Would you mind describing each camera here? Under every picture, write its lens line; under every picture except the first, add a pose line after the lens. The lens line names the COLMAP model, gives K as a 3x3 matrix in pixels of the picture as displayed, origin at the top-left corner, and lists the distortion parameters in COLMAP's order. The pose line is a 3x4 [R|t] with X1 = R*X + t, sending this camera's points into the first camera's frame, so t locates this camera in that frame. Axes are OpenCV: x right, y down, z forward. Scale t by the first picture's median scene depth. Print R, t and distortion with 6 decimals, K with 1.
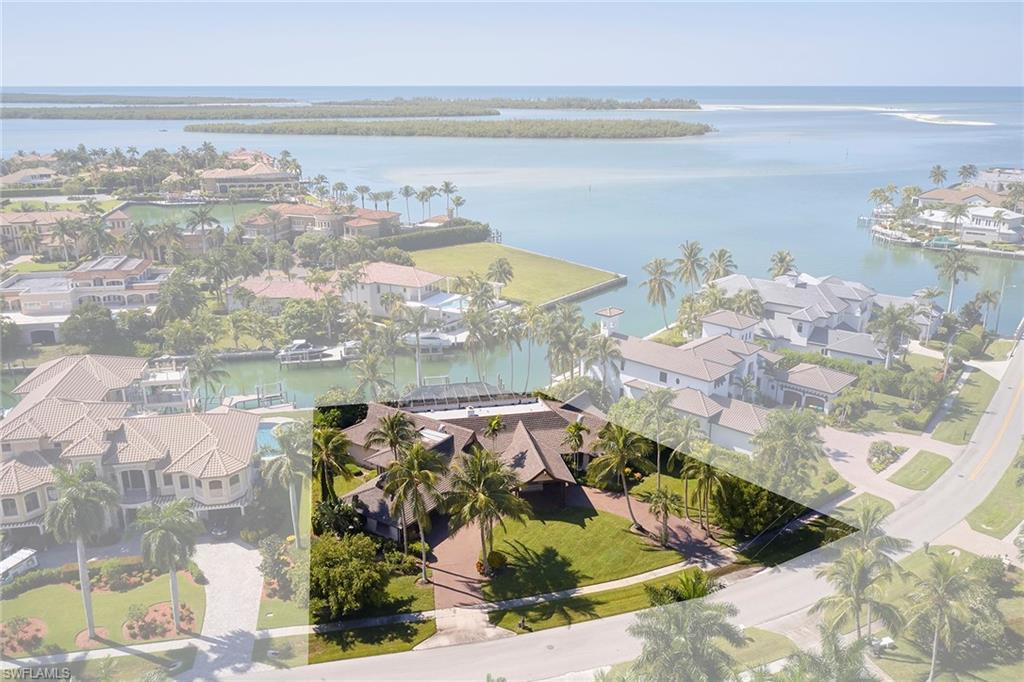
lens RADIAL K [[805.3, 0, 512.0], [0, 805.3, 341.0], [0, 0, 1]] dist [-0.001103, -0.006438]
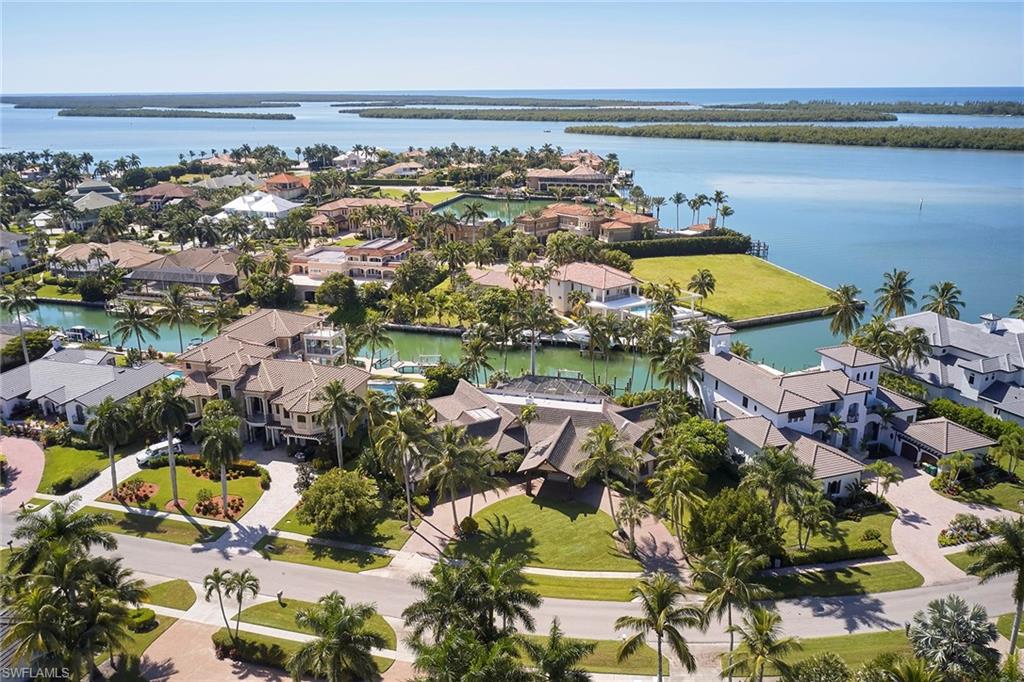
lens RADIAL K [[805.3, 0, 512.0], [0, 805.3, 341.0], [0, 0, 1]] dist [-0.001103, -0.006438]
pose [[0.887069, 0.132627, -0.442174, 0.175022], [-0.133788, 0.990594, 0.028724, -0.009063], [0.441825, 0.033678, 0.896469, 0.000145]]
